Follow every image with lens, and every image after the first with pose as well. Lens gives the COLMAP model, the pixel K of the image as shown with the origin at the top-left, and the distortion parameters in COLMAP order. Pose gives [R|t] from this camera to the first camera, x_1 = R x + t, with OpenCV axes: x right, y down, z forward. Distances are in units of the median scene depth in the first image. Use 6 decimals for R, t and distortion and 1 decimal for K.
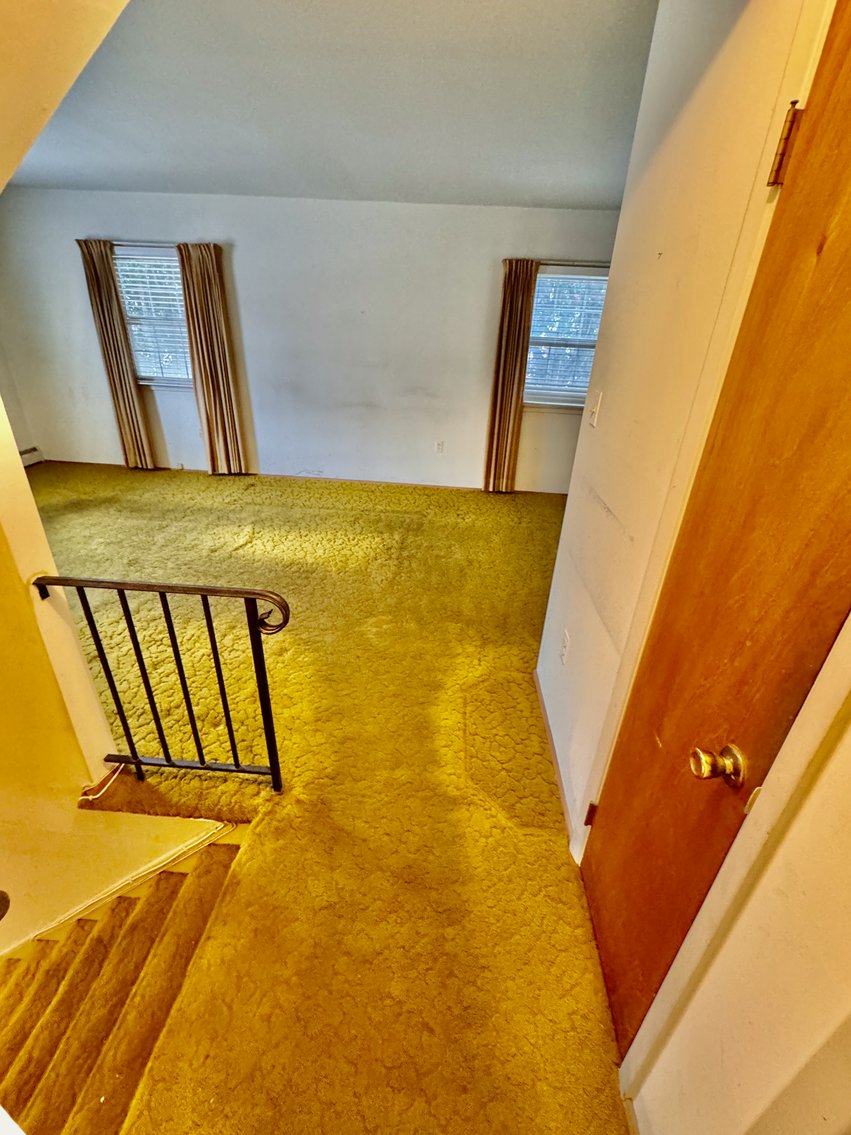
lens RADIAL K [[466.4, 0, 417.9], [0, 466.4, 560.2], [0, 0, 1]] dist [-0.001297, 0.000870]
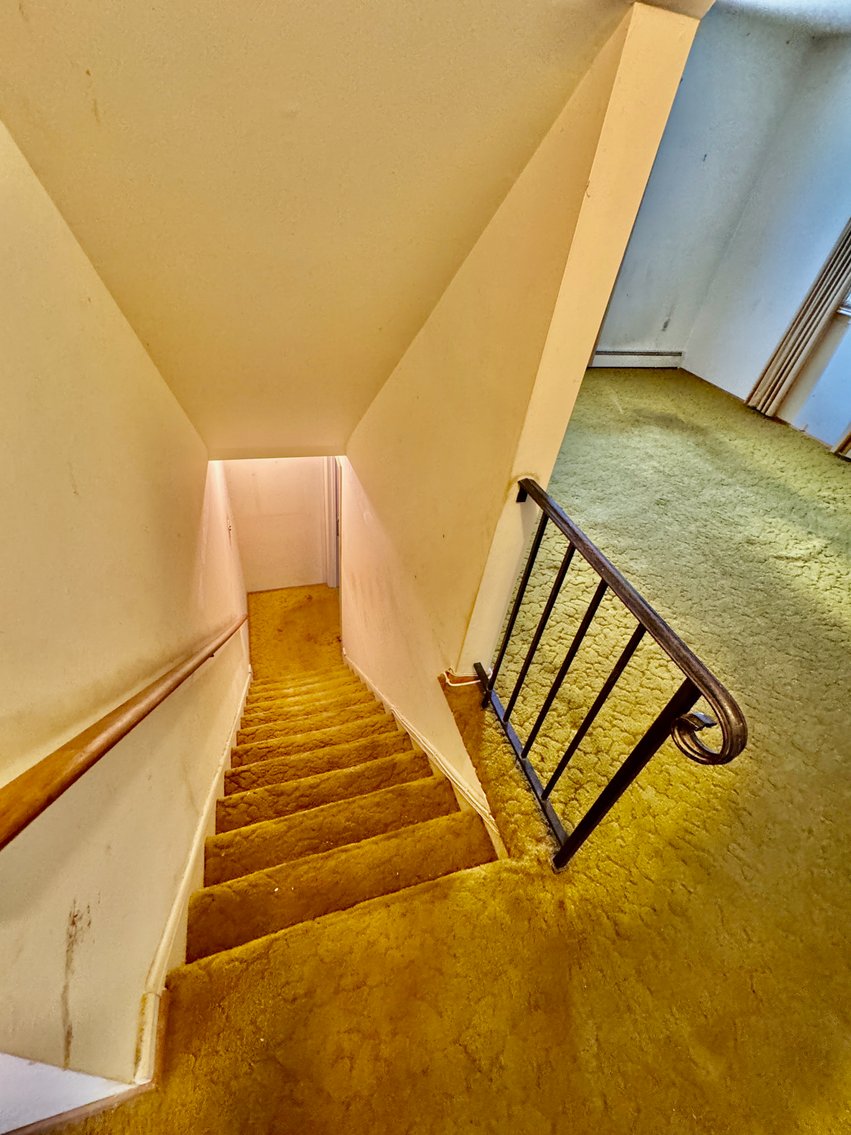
lens RADIAL K [[466.4, 0, 436.1], [0, 466.4, 563.1], [0, 0, 1]] dist [-0.001297, 0.000870]
pose [[0.369909, 0.599191, -0.710026, -0.064207], [-0.496216, 0.773520, 0.394255, -0.039563], [0.785453, 0.206488, 0.583460, 0.153602]]
